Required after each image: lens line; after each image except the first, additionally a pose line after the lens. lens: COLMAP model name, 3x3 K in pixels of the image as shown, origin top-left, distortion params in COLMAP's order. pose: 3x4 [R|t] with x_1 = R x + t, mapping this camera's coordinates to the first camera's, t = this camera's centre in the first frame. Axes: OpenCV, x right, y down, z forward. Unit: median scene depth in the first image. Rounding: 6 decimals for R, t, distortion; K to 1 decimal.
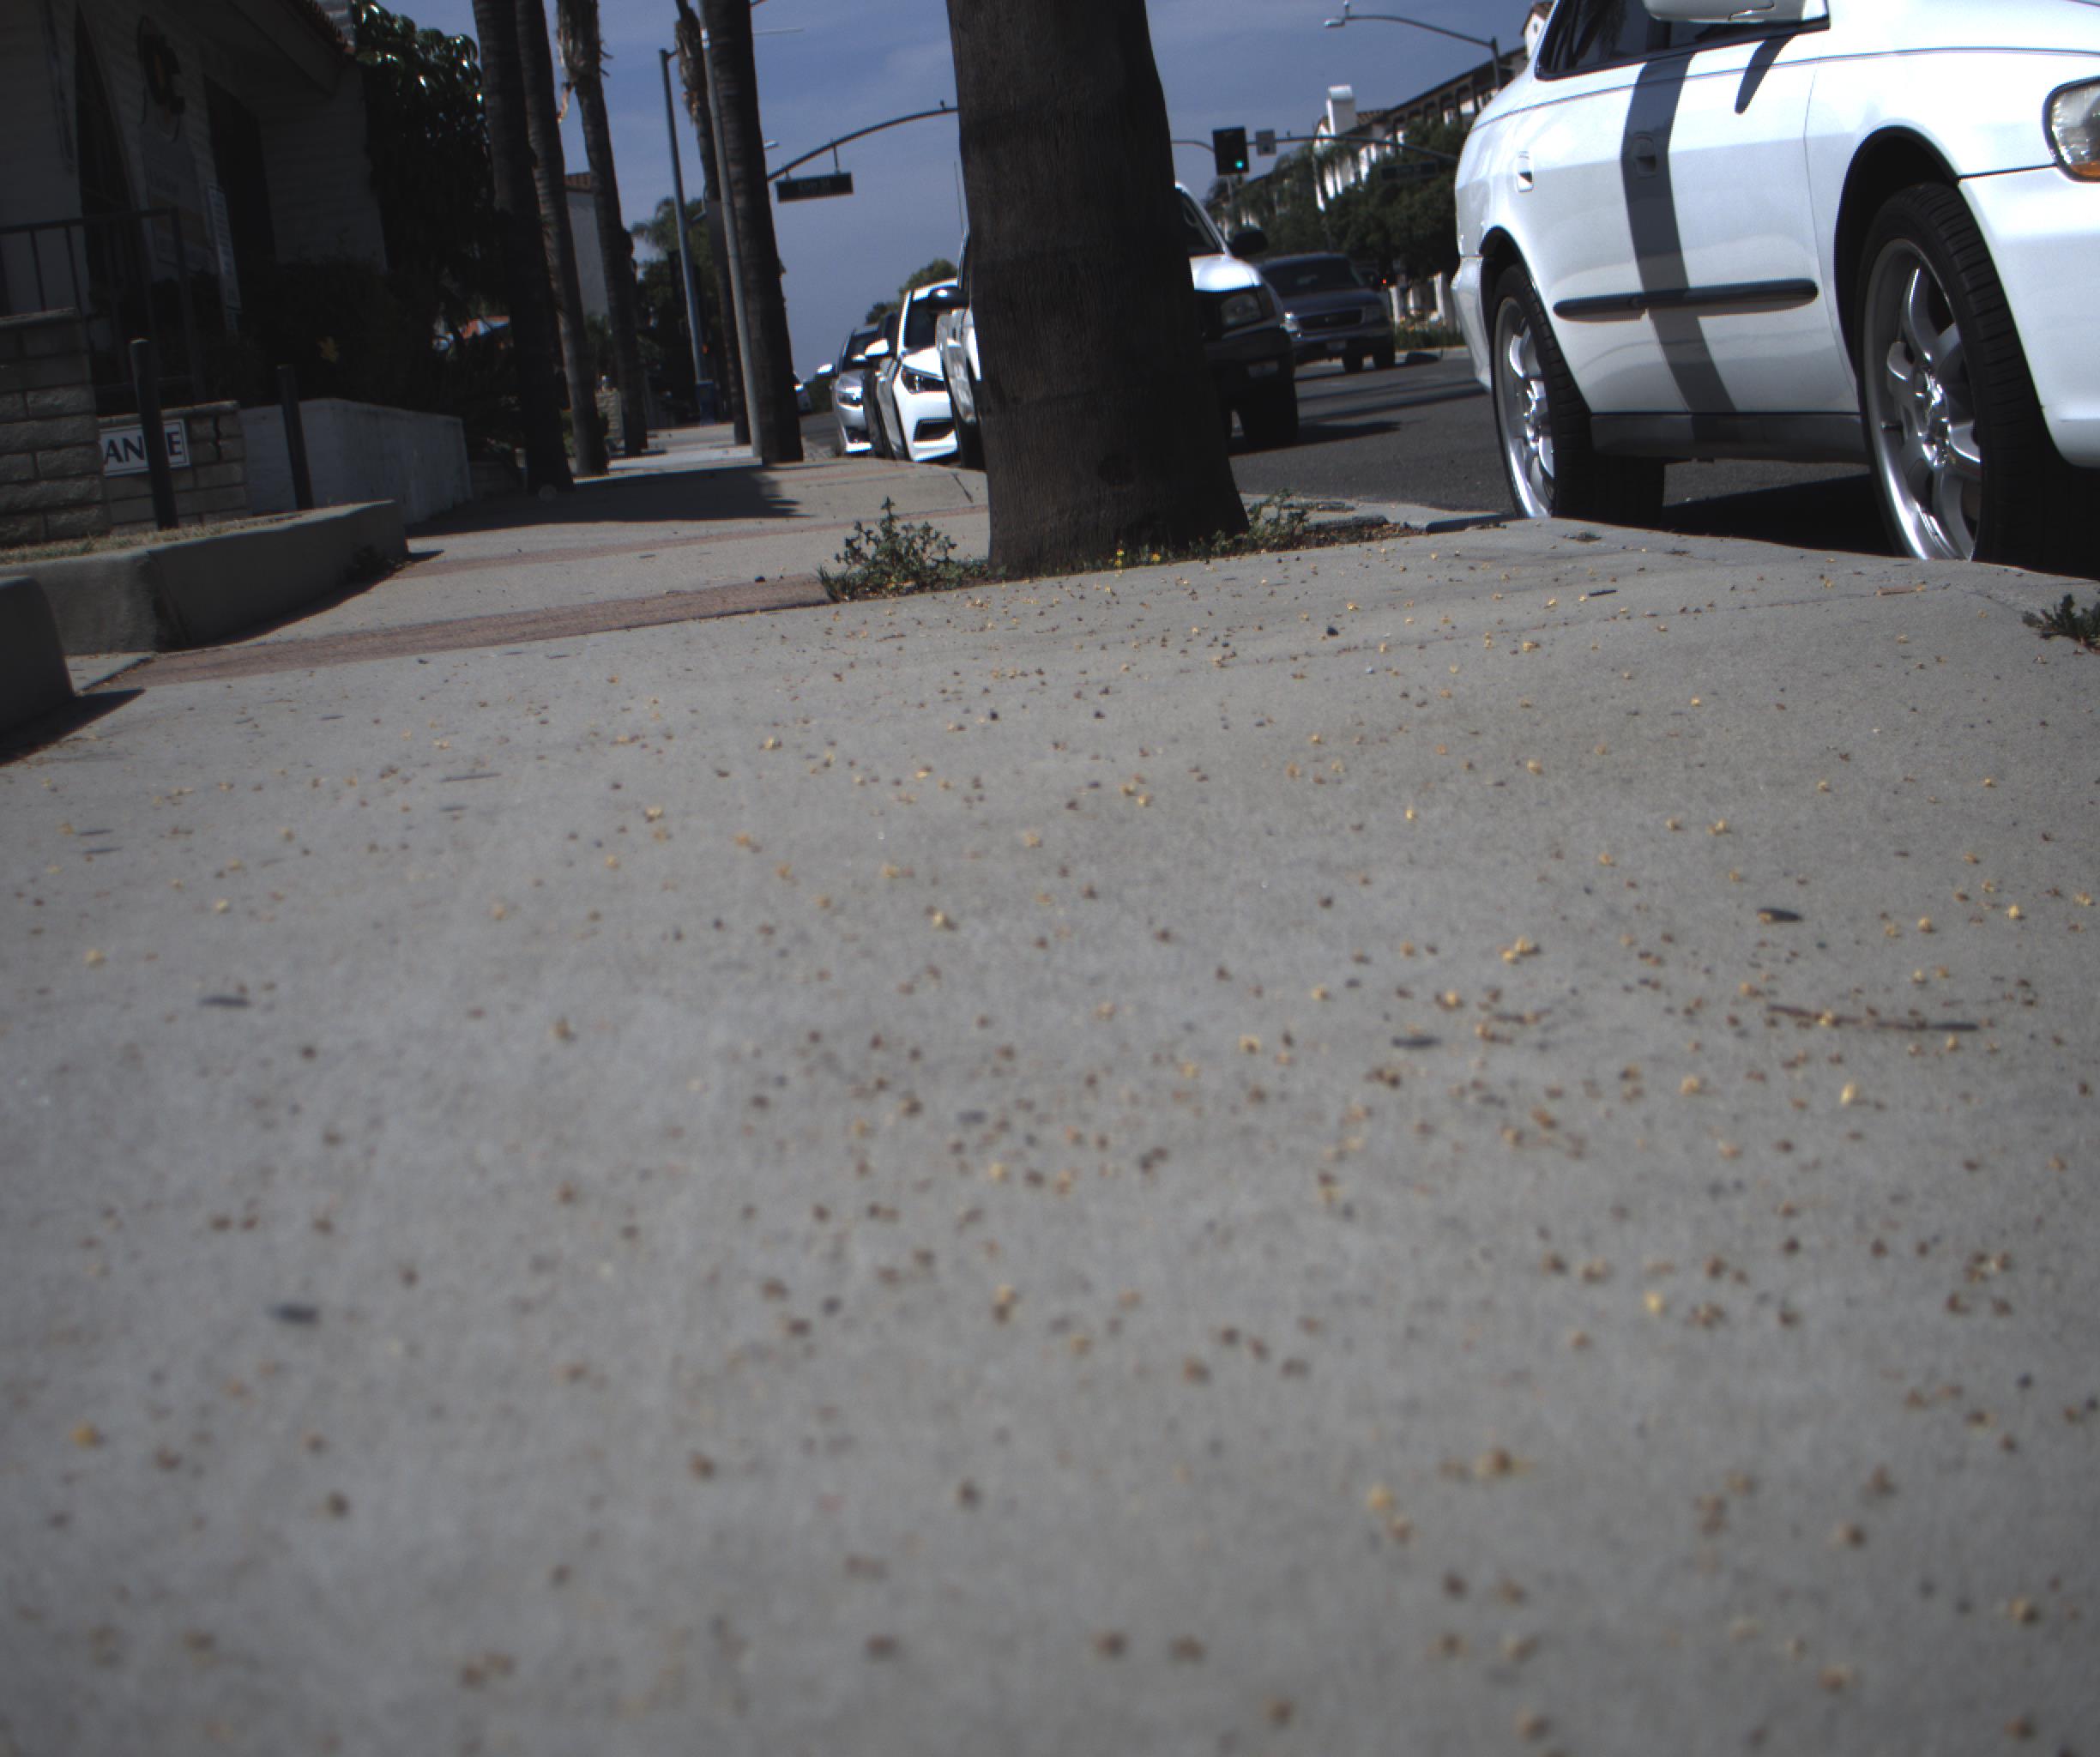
lens RADIAL K [[3974.5, 0, 1050.0], [0, 3974.5, 878.5], [0, 0, 1]] dist [-0.191107, 0.969473]
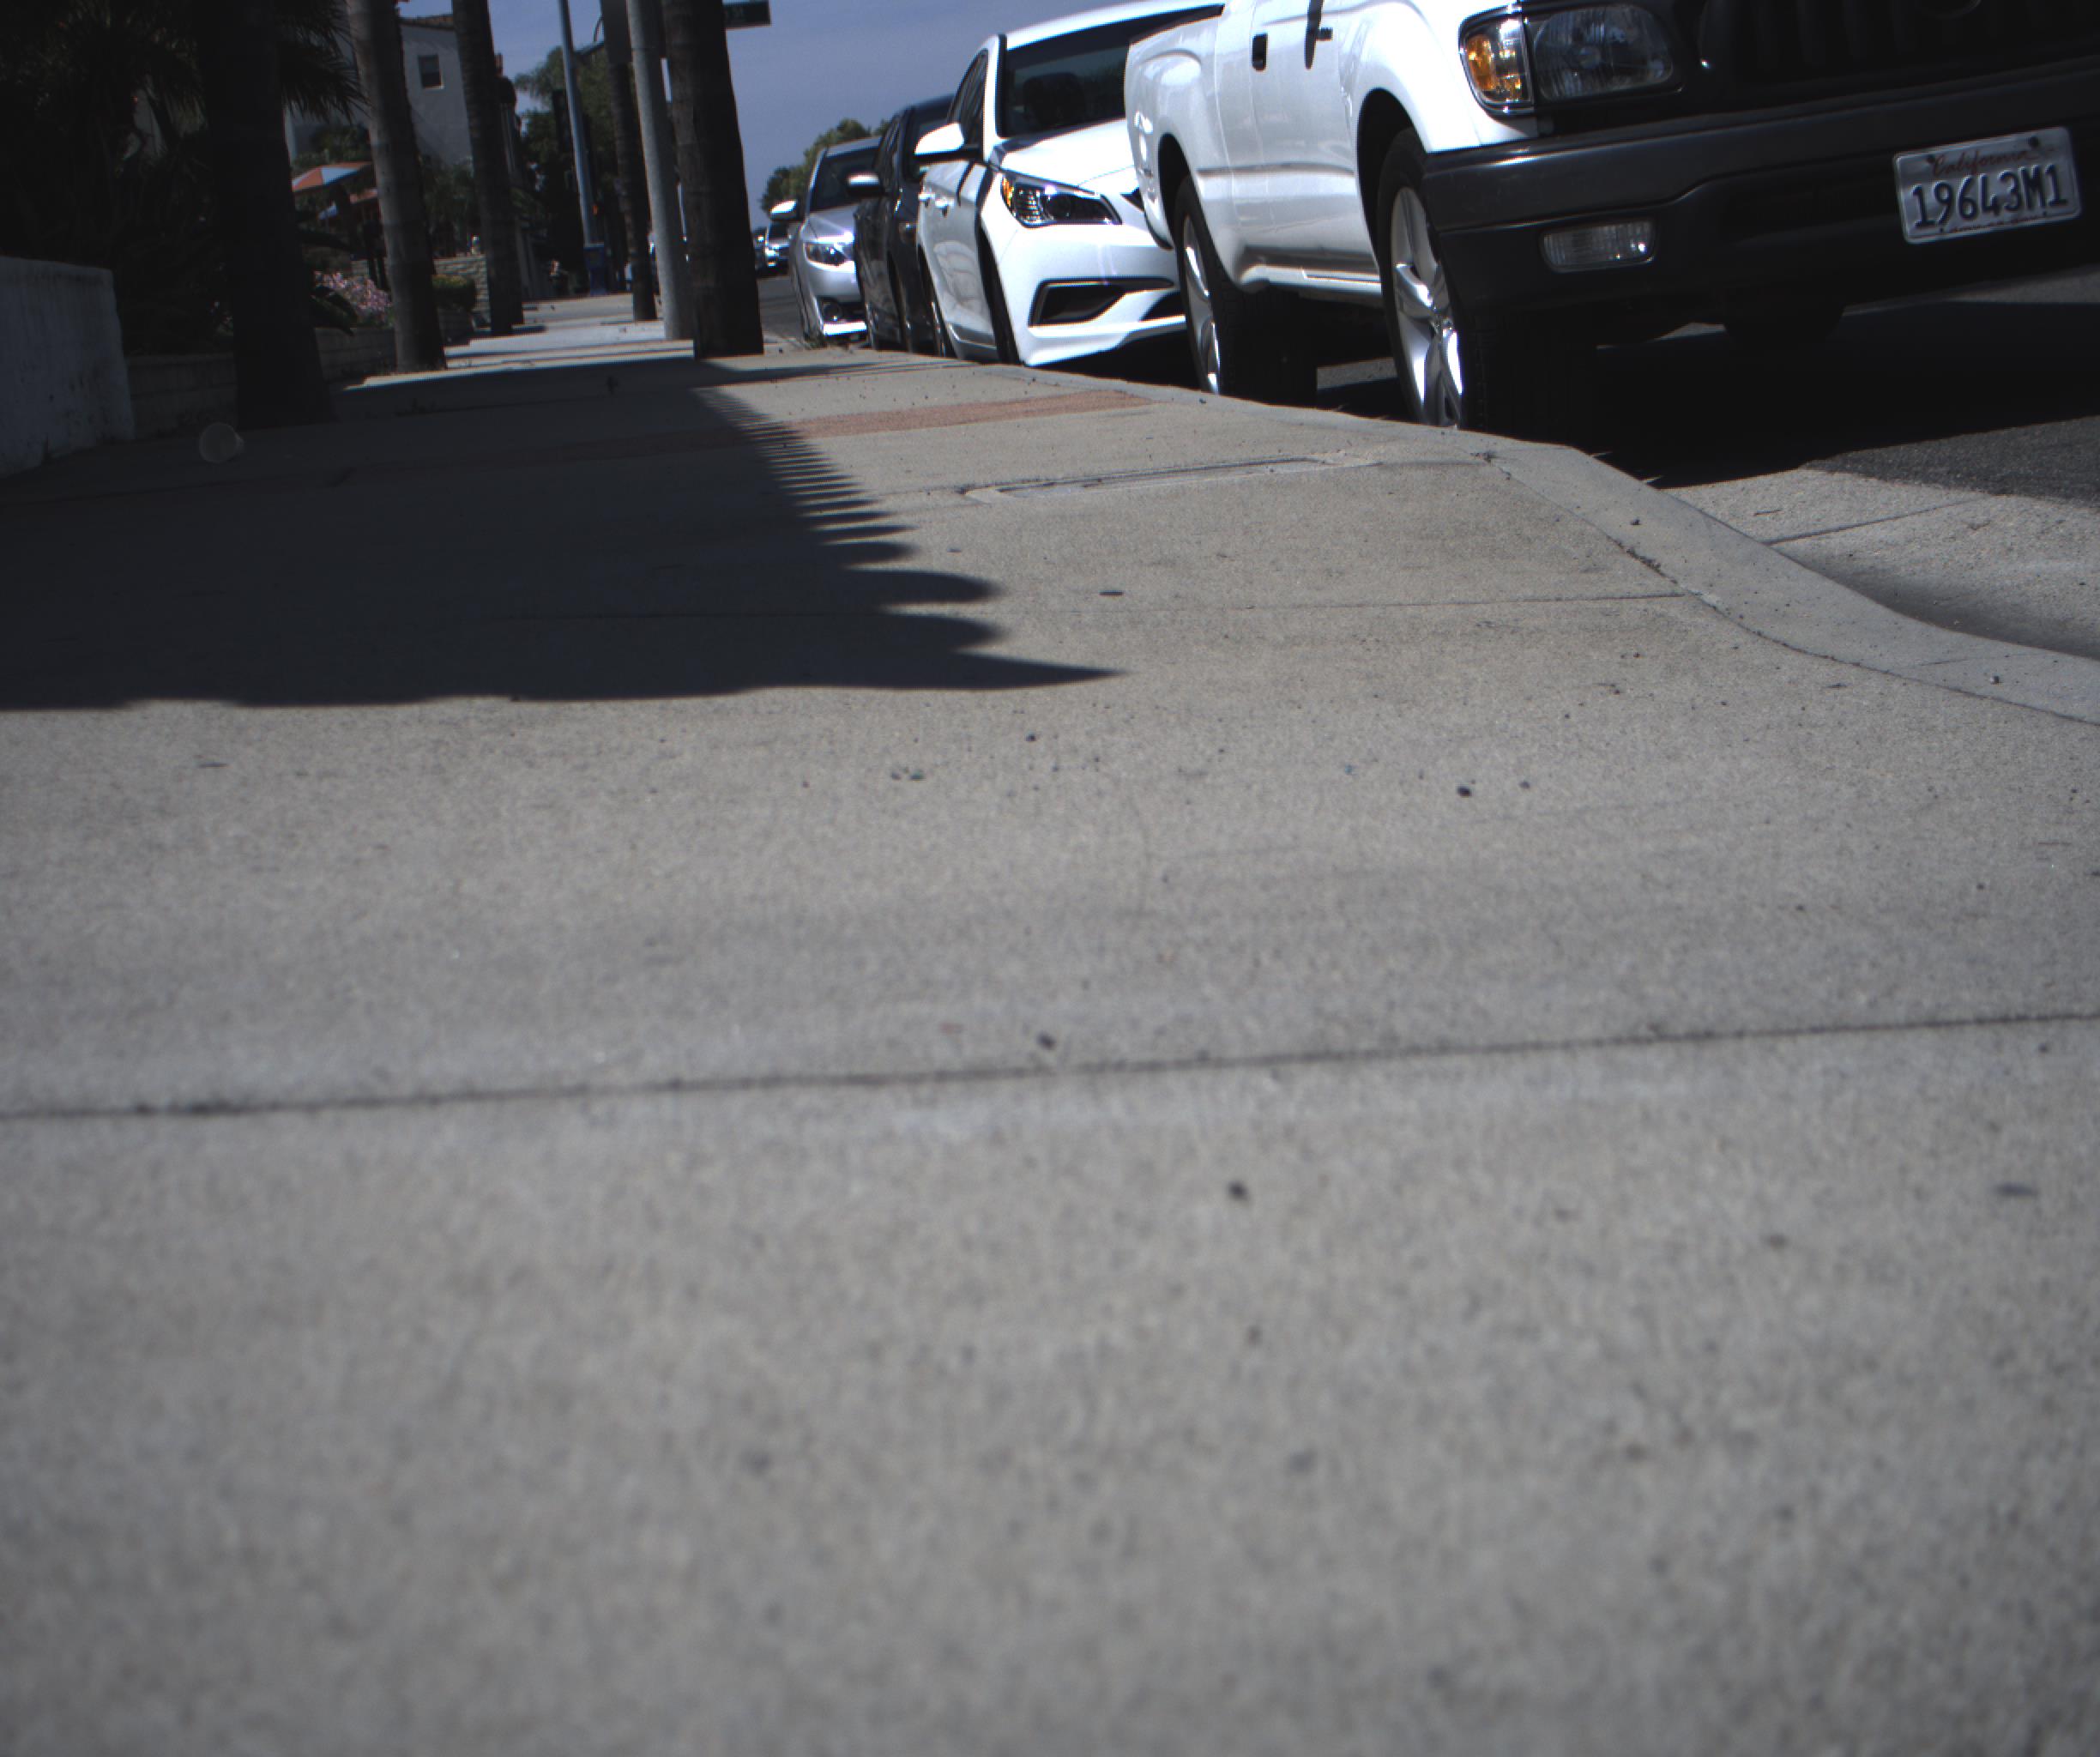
lens RADIAL K [[3974.5, 0, 1050.0], [0, 3974.5, 878.5], [0, 0, 1]] dist [-0.191107, 0.969473]
pose [[0.999574, 0.006003, 0.028551, -0.043907], [-0.006882, 0.999503, 0.030771, -0.055401], [-0.028352, -0.030955, 0.999119, 0.494458]]
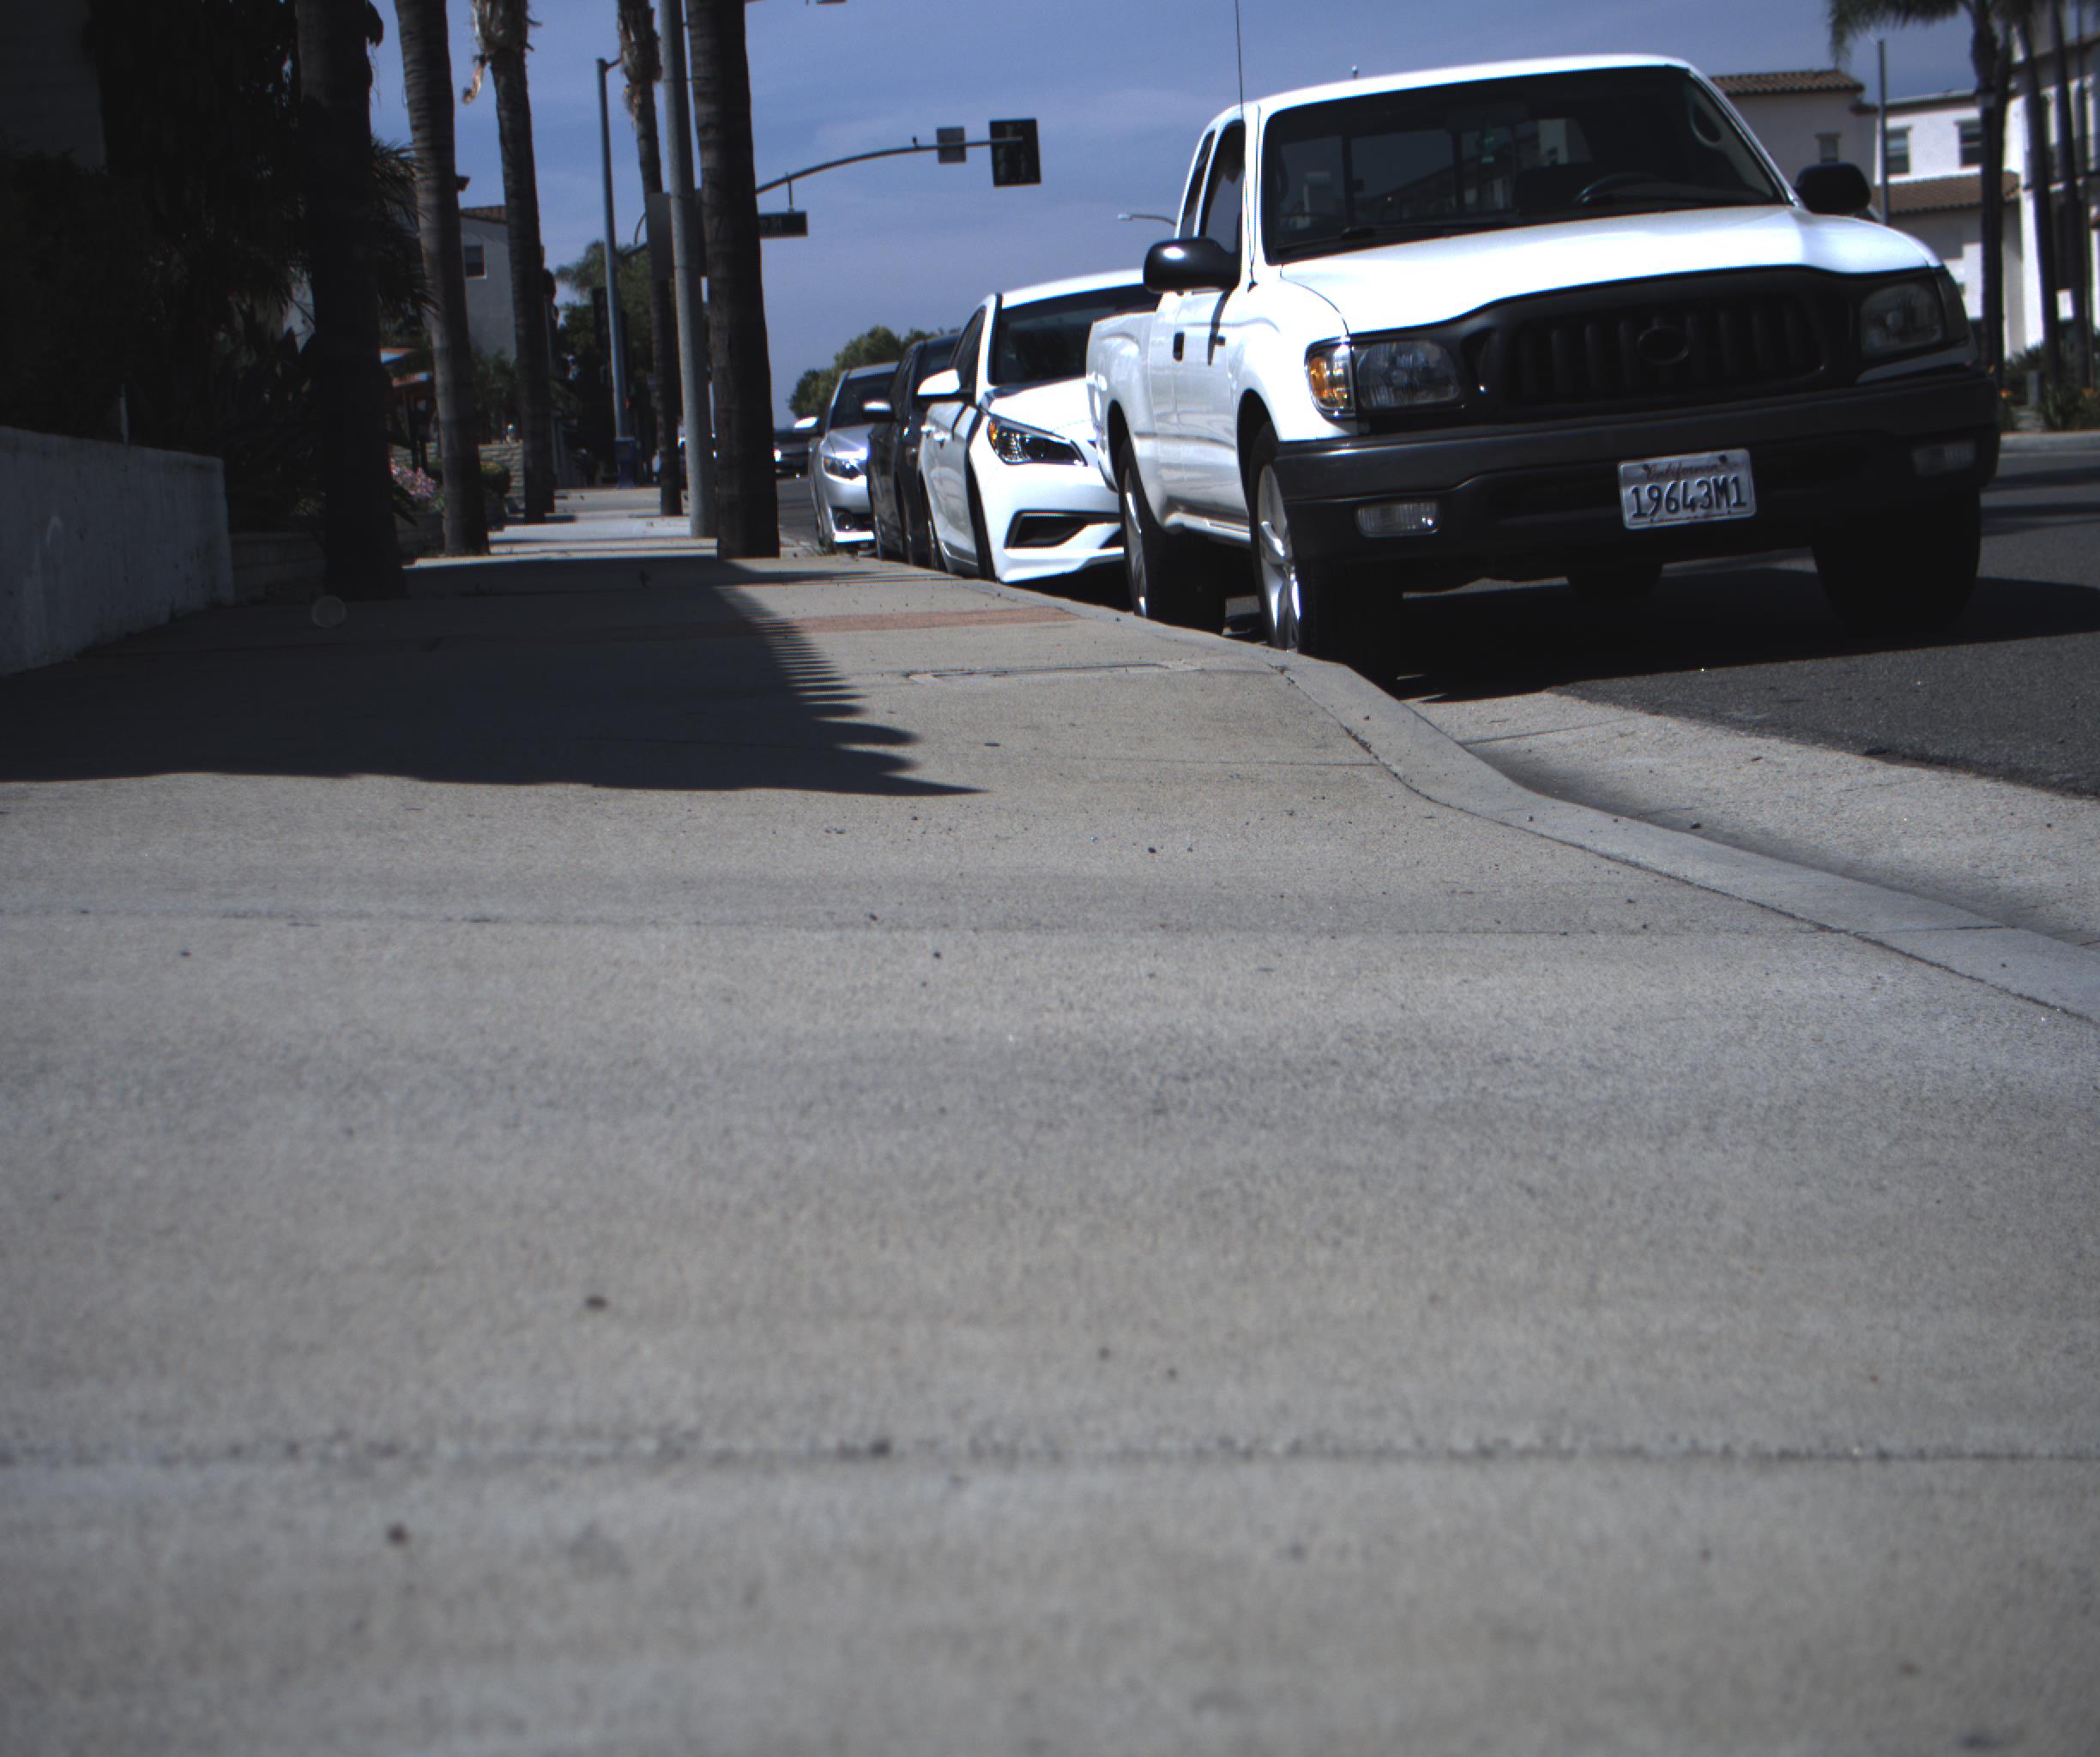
lens RADIAL K [[3974.5, 0, 1050.0], [0, 3974.5, 878.5], [0, 0, 1]] dist [-0.191107, 0.969473]
pose [[0.997887, 0.058906, 0.027404, -0.039466], [-0.058314, 0.998057, -0.021949, -0.048845], [-0.028644, 0.020305, 0.999383, 0.415237]]
